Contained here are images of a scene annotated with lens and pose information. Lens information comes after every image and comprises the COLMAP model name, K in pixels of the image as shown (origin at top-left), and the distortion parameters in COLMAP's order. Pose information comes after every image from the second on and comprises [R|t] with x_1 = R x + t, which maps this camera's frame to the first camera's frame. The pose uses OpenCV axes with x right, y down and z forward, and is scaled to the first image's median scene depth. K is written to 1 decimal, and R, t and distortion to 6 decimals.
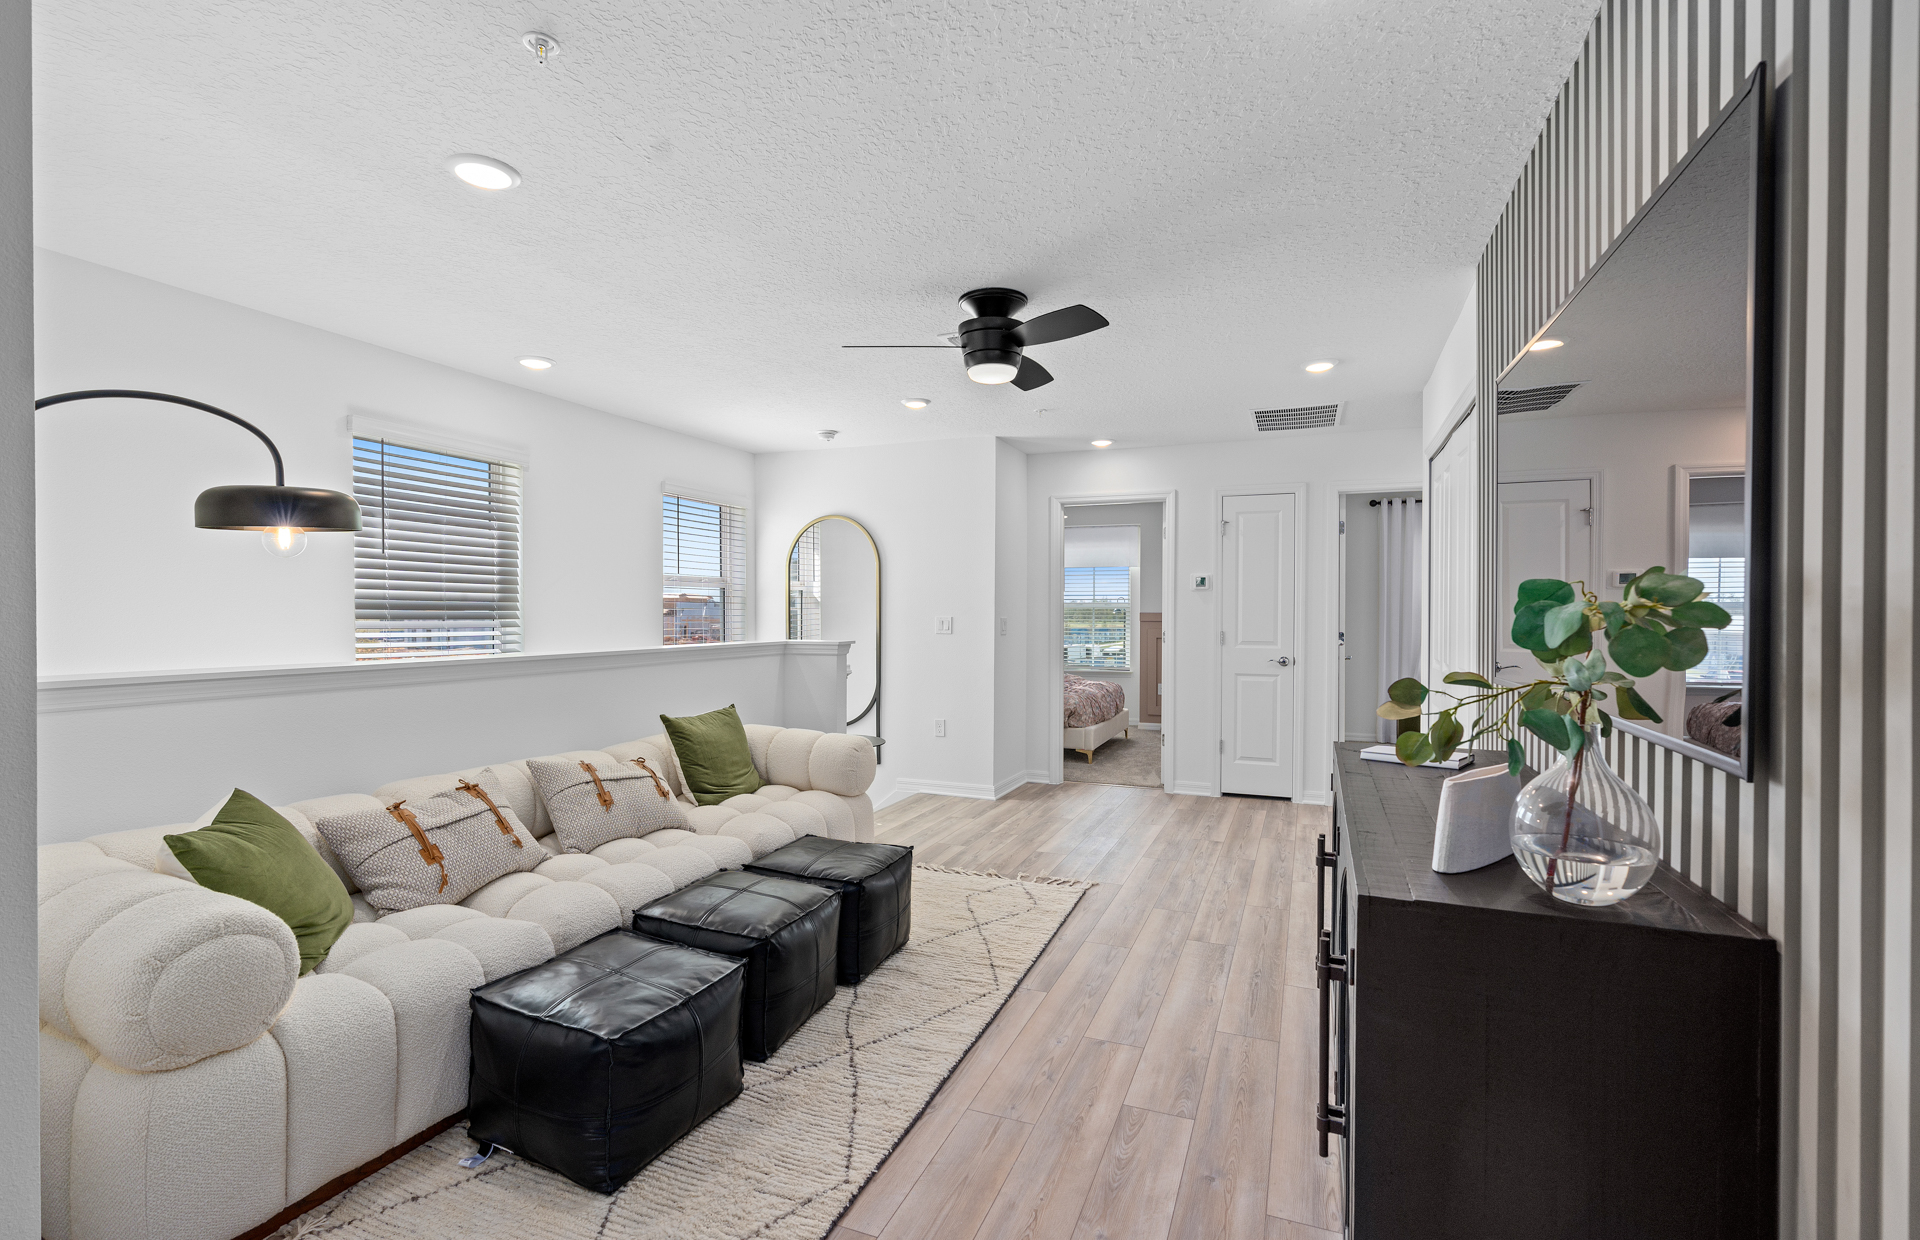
lens RADIAL K [[878.0, 0, 954.2], [0, 878.0, 609.8], [0, 0, 1]] dist [-0.000176, -0.000331]
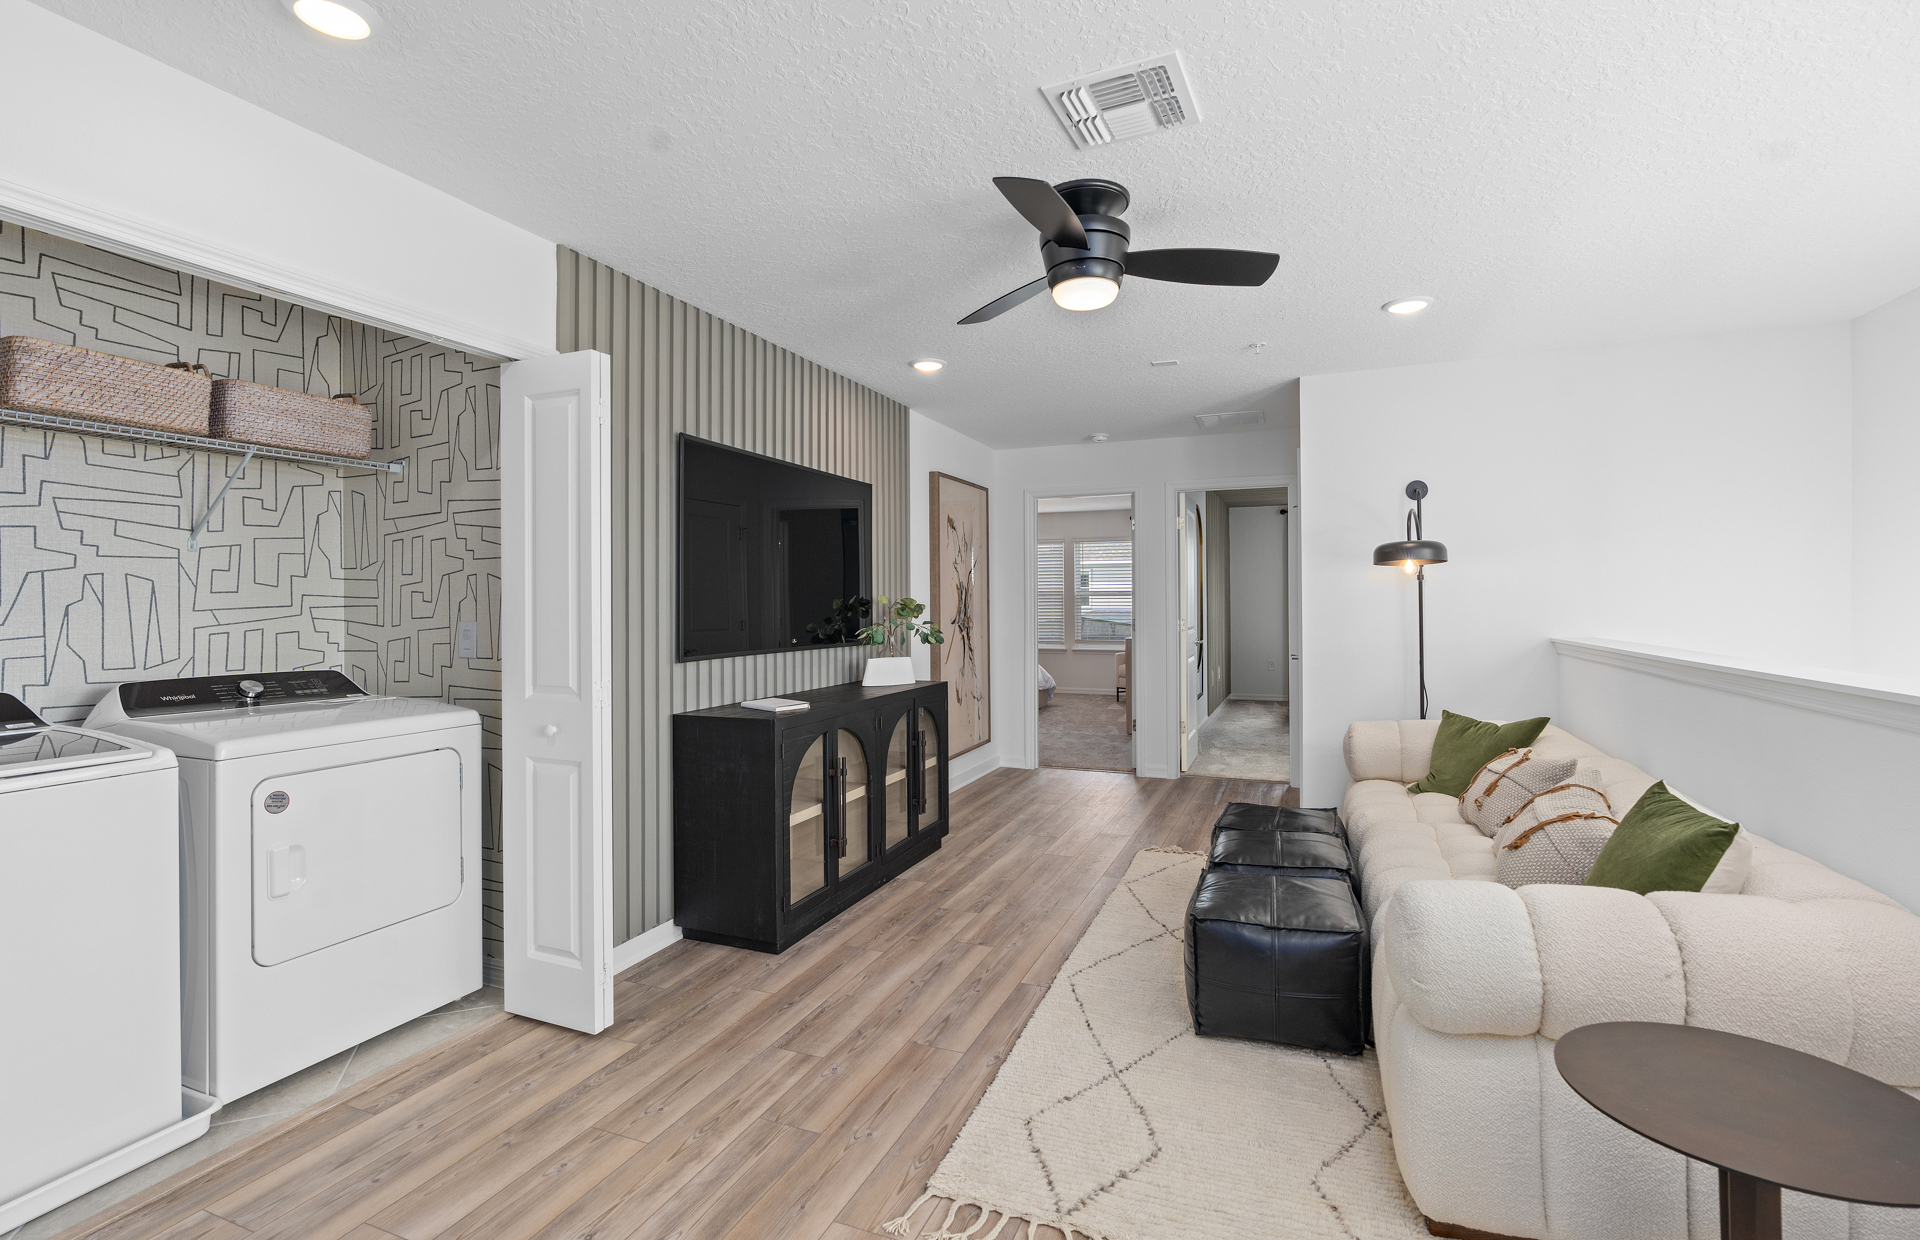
lens RADIAL K [[878.0, 0, 954.2], [0, 878.0, 609.8], [0, 0, 1]] dist [-0.000176, -0.000331]
pose [[-0.999992, 0.003338, 0.002032, 0.191196], [0.003344, 0.999989, 0.003149, 0.000734], [-0.002022, 0.003155, -0.999993, 2.145952]]
